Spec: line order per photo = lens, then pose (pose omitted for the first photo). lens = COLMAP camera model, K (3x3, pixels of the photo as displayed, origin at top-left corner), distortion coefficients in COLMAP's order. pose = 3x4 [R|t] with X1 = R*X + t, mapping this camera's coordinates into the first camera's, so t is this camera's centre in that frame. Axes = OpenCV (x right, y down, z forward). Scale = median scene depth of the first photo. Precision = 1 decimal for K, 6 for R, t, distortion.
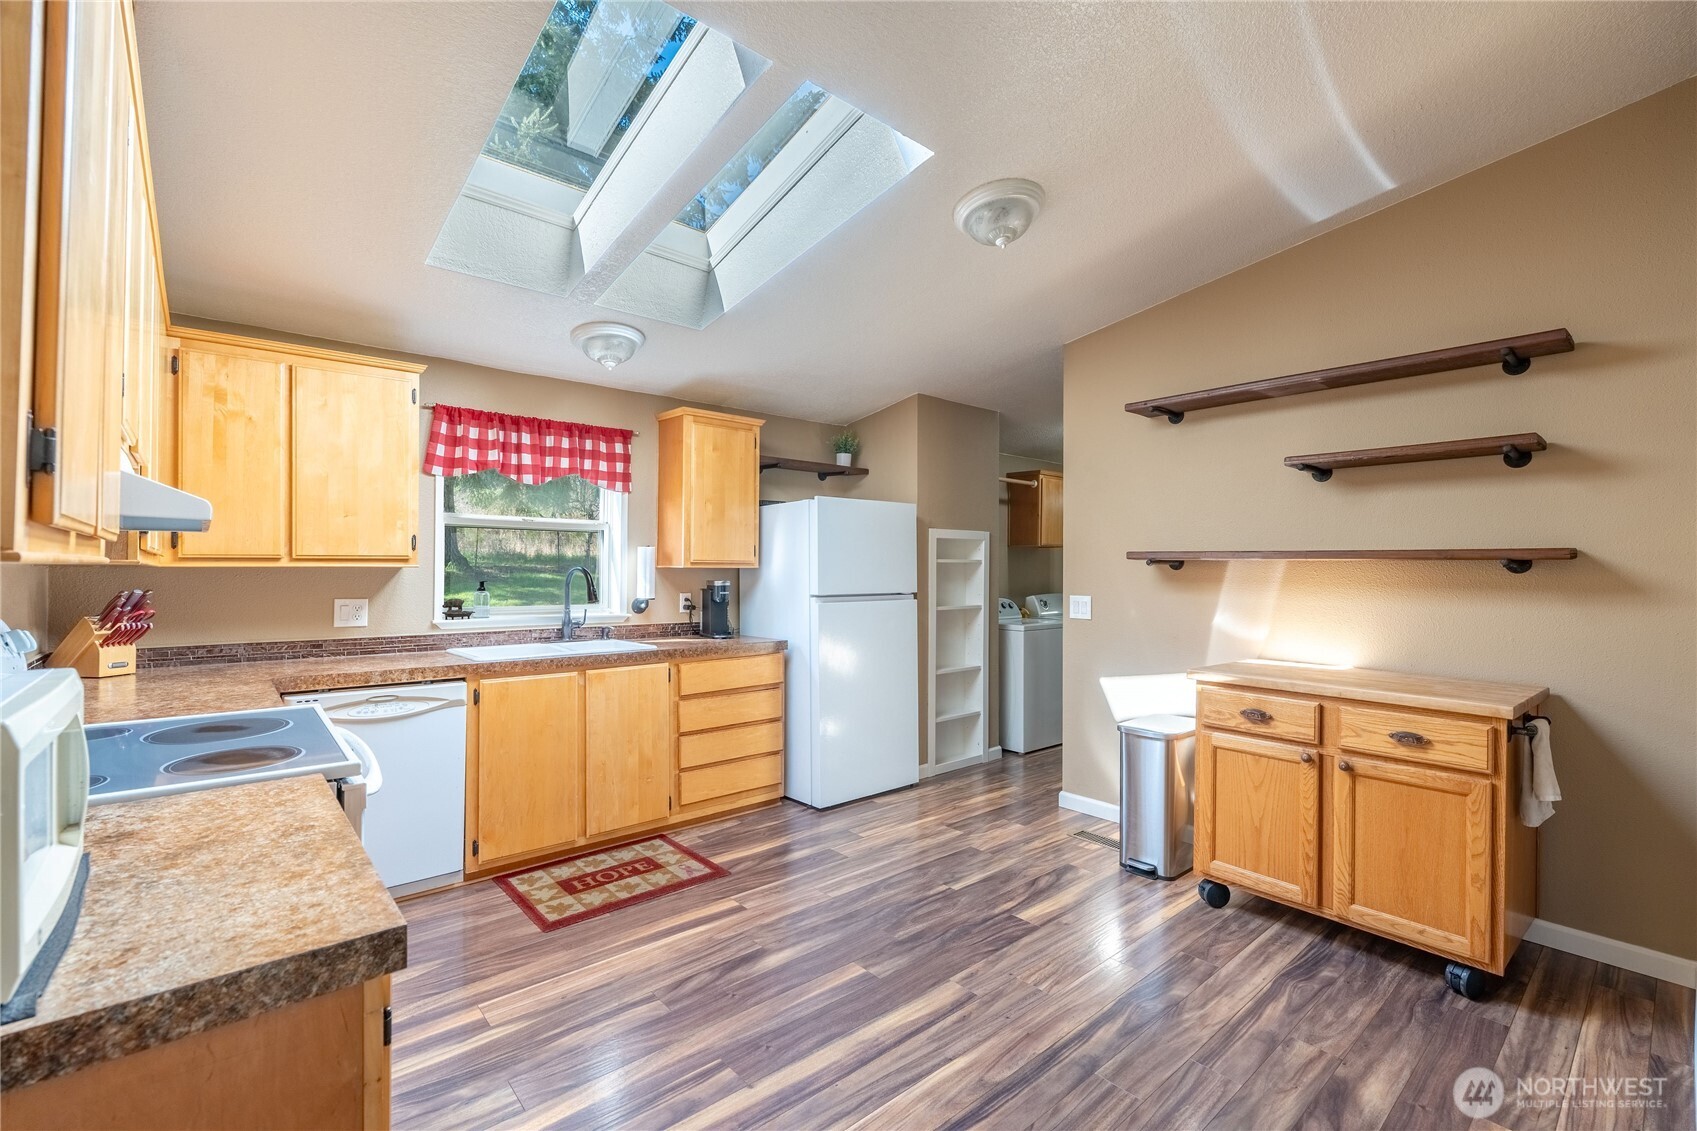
lens RADIAL K [[738.3, 0, 840.7], [0, 738.3, 563.0], [0, 0, 1]] dist [-0.005536, 0.000205]
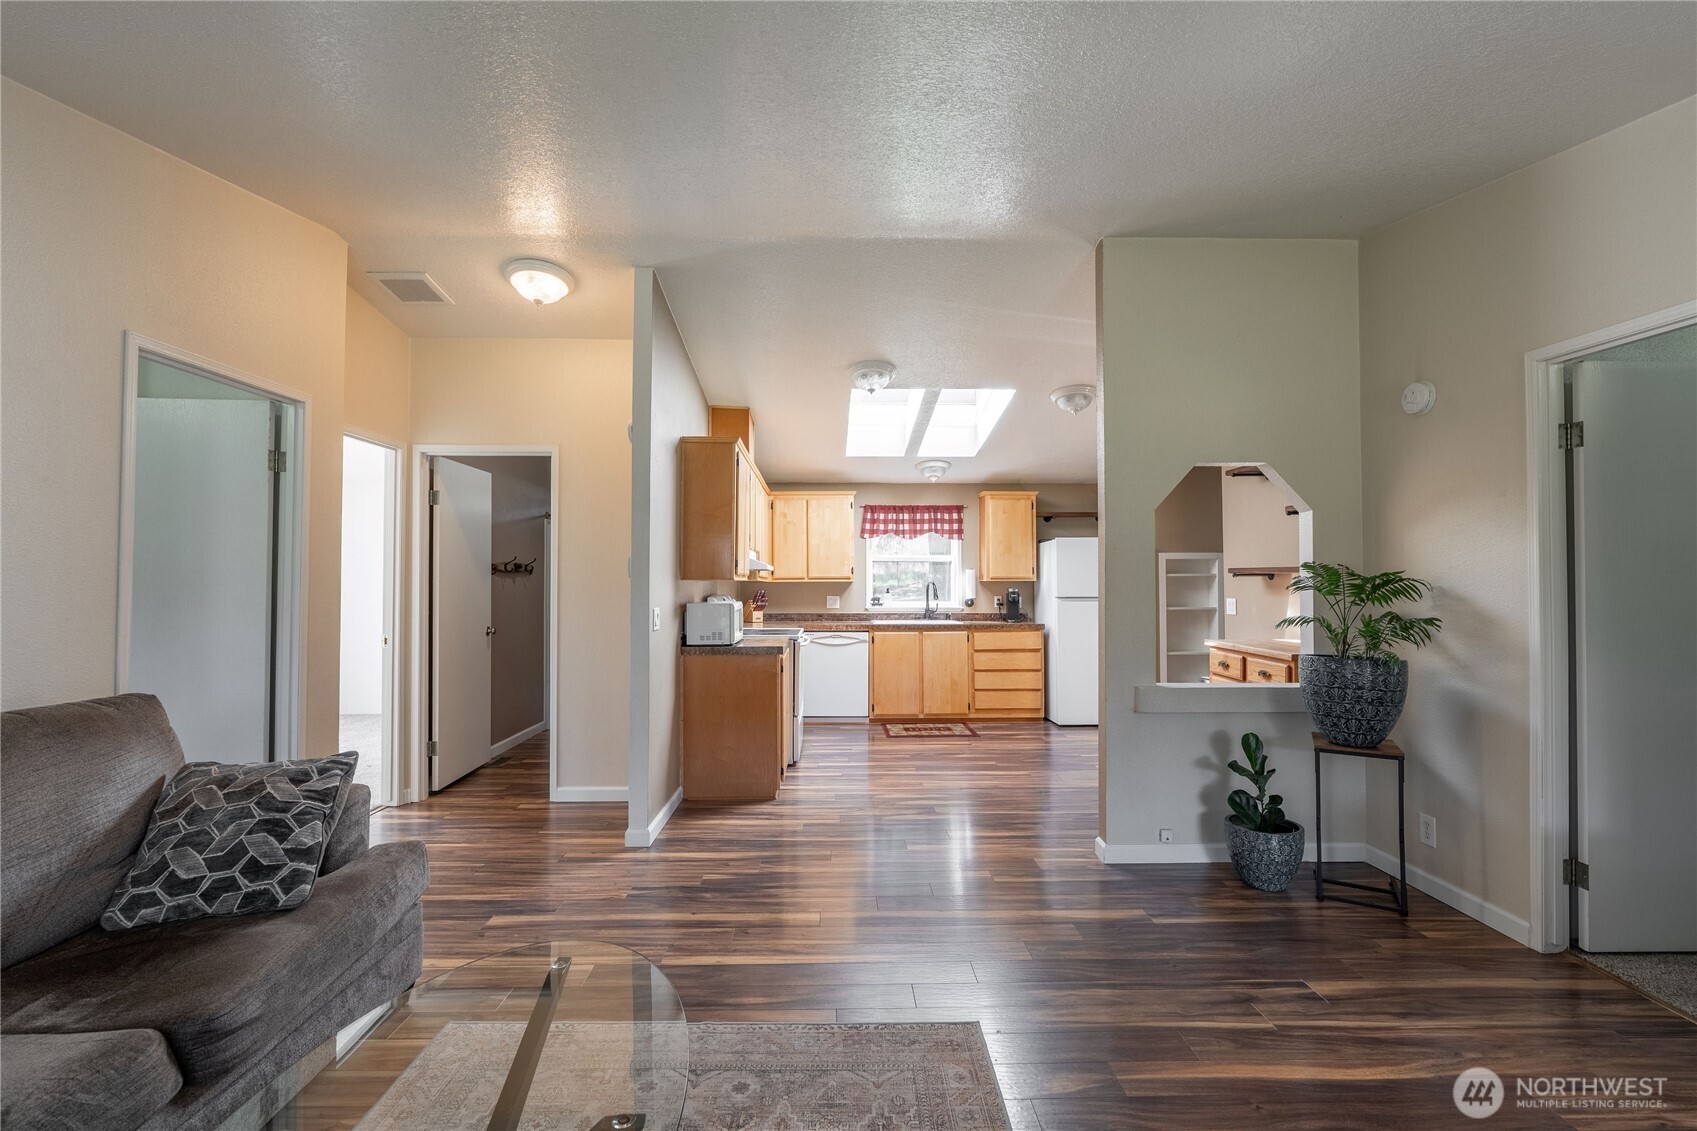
lens RADIAL K [[747.1, 0, 841.3], [0, 747.1, 564.6], [0, 0, 1]] dist [-0.001854, -0.000132]
pose [[0.768569, -0.021459, -0.639407, 0.821994], [0.009757, 0.999714, -0.021822, 0.003027], [0.639693, 0.010533, 0.768559, -0.745251]]
